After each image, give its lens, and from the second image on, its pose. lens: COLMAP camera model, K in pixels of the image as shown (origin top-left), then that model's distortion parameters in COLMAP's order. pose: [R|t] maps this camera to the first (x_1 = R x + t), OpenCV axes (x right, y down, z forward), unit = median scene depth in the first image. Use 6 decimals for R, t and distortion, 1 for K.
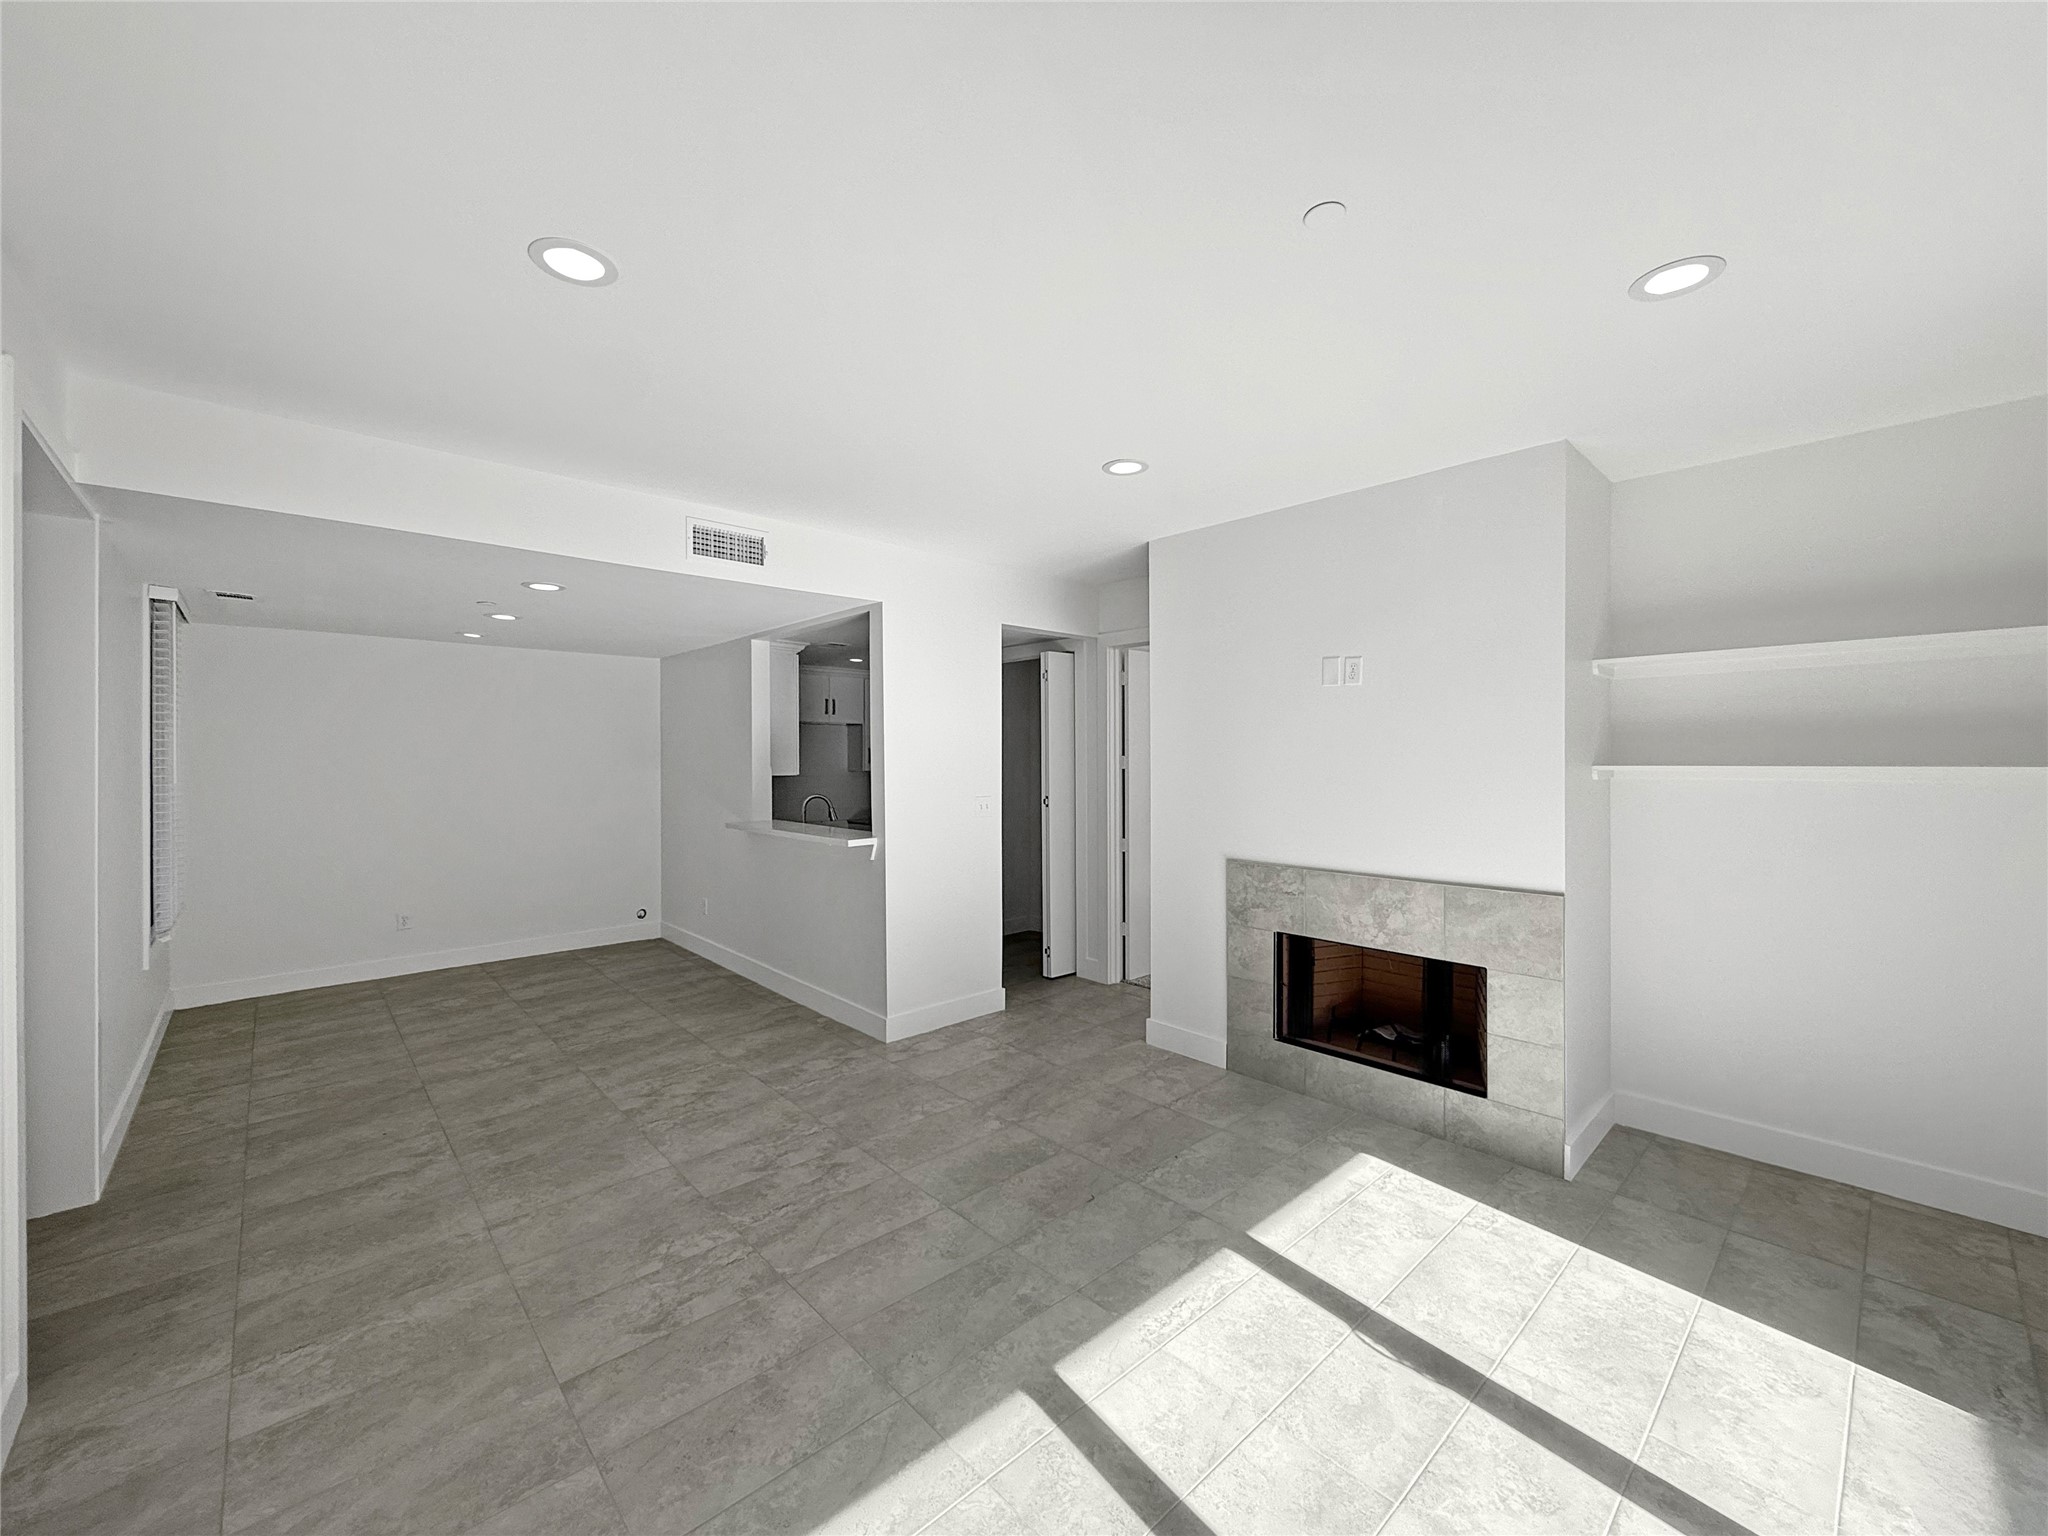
lens RADIAL K [[814.5, 0, 1024.0], [0, 814.5, 768.0], [0, 0, 1]] dist [-0.000549, -0.000236]
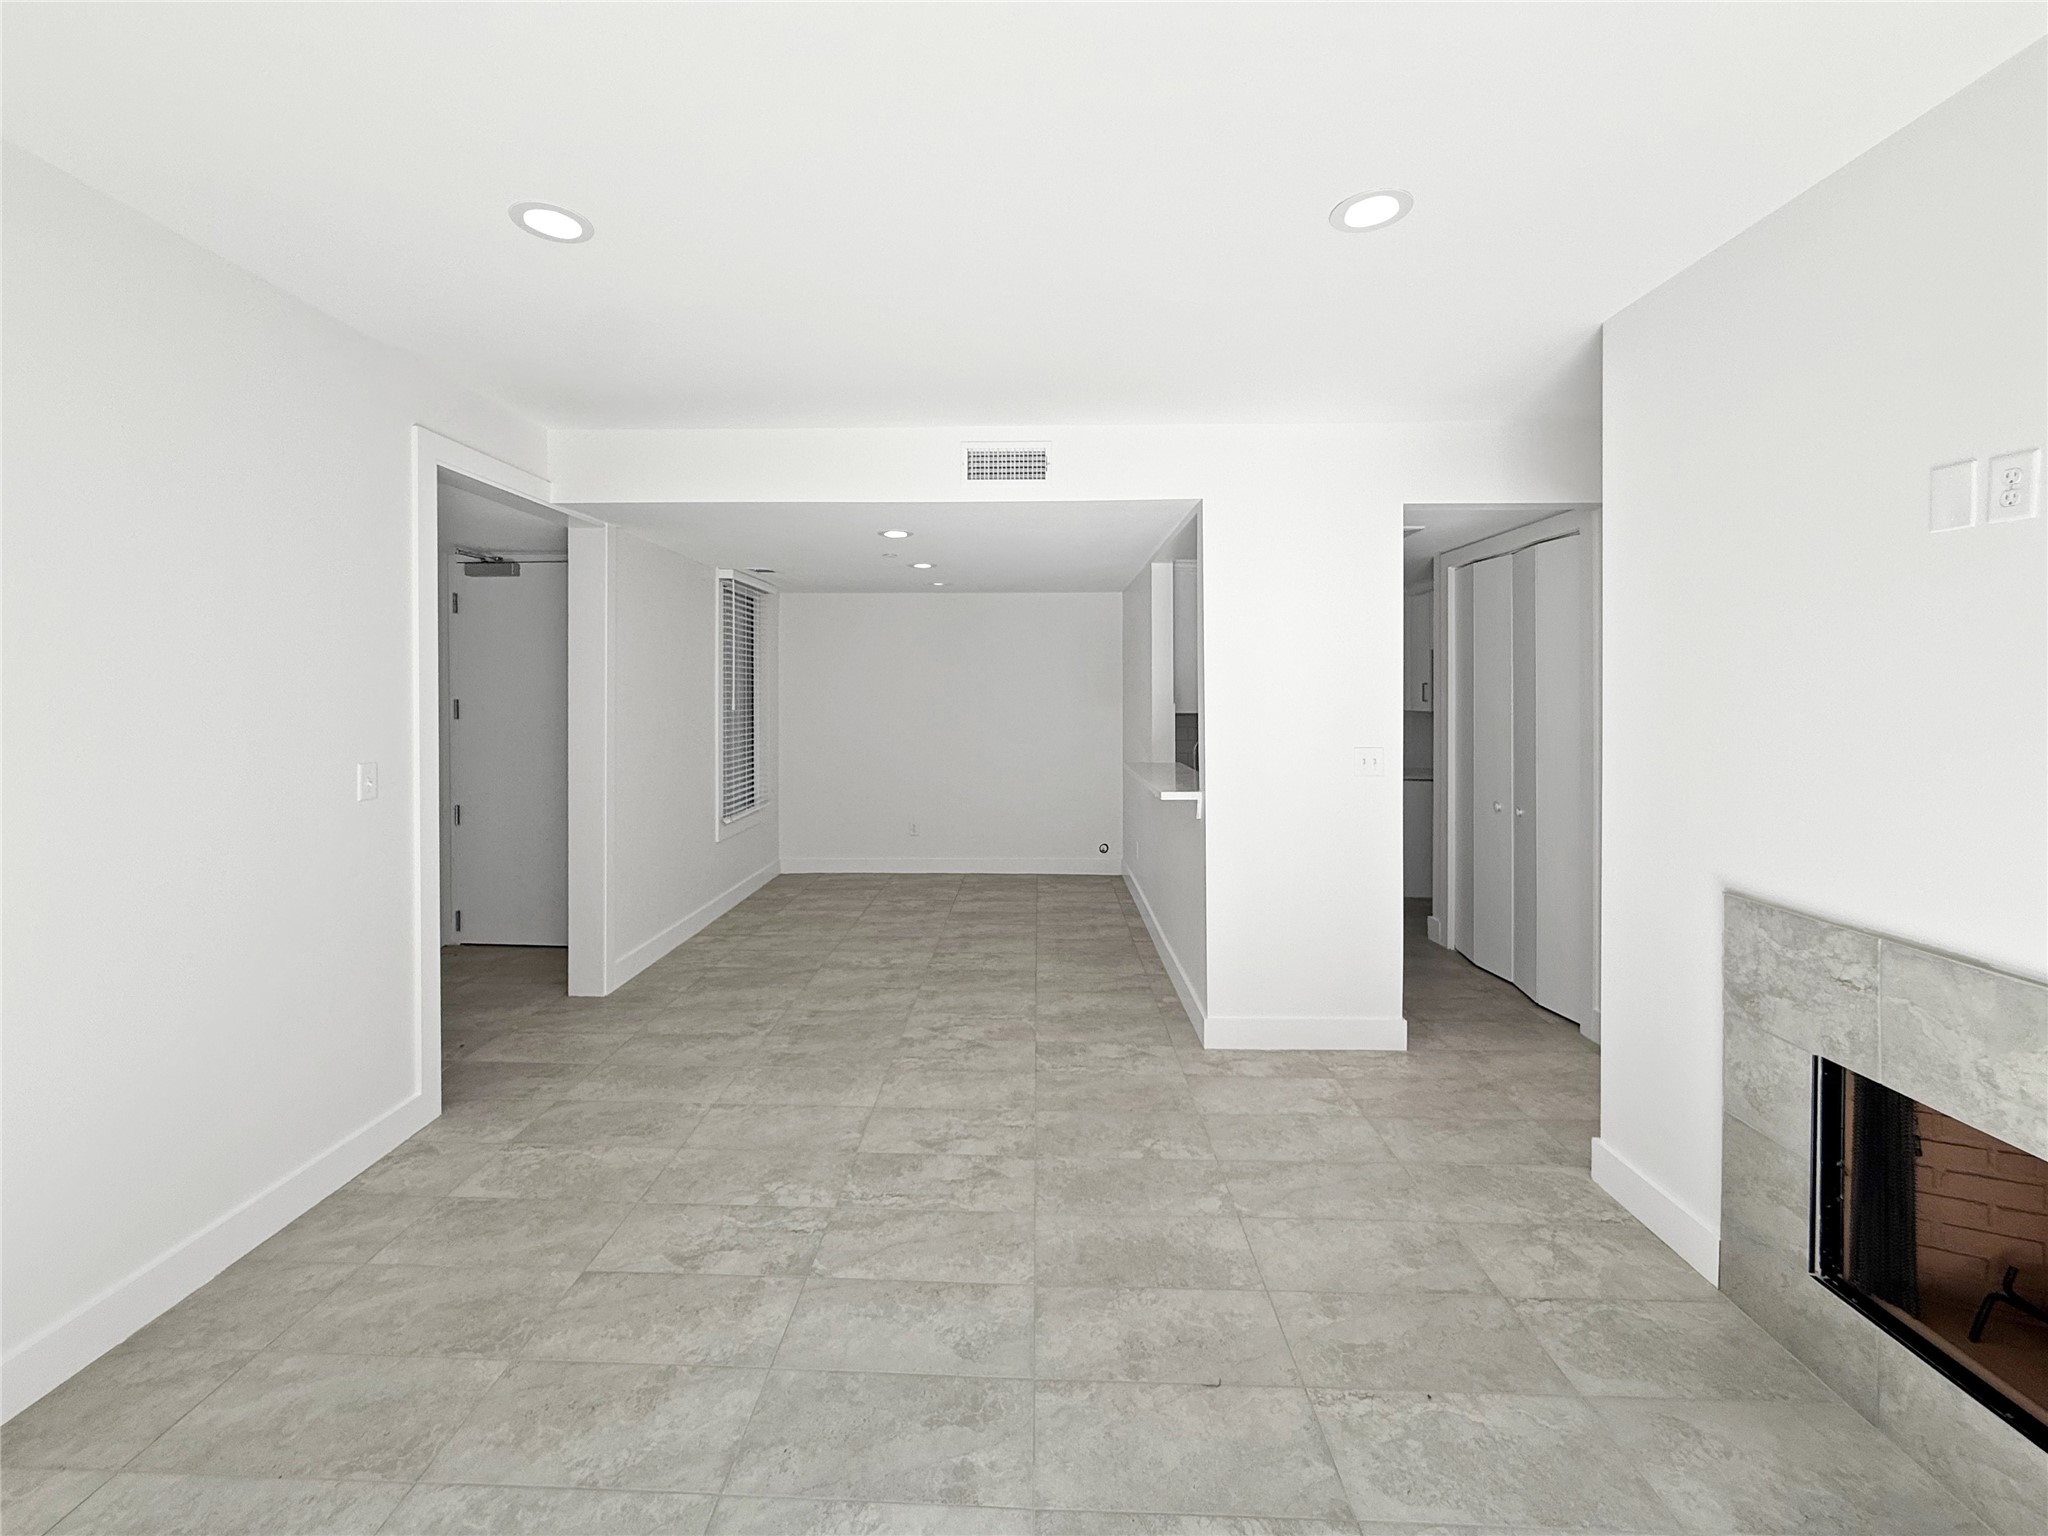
lens RADIAL K [[848.8, 0, 1017.6], [0, 848.8, 705.9], [0, 0, 1]] dist [-0.001480, 0.000018]
pose [[0.714743, 0.013623, -0.699255, 0.322122], [-0.012975, 0.999896, 0.006217, -0.003321], [0.699267, 0.004629, 0.714846, 0.311010]]
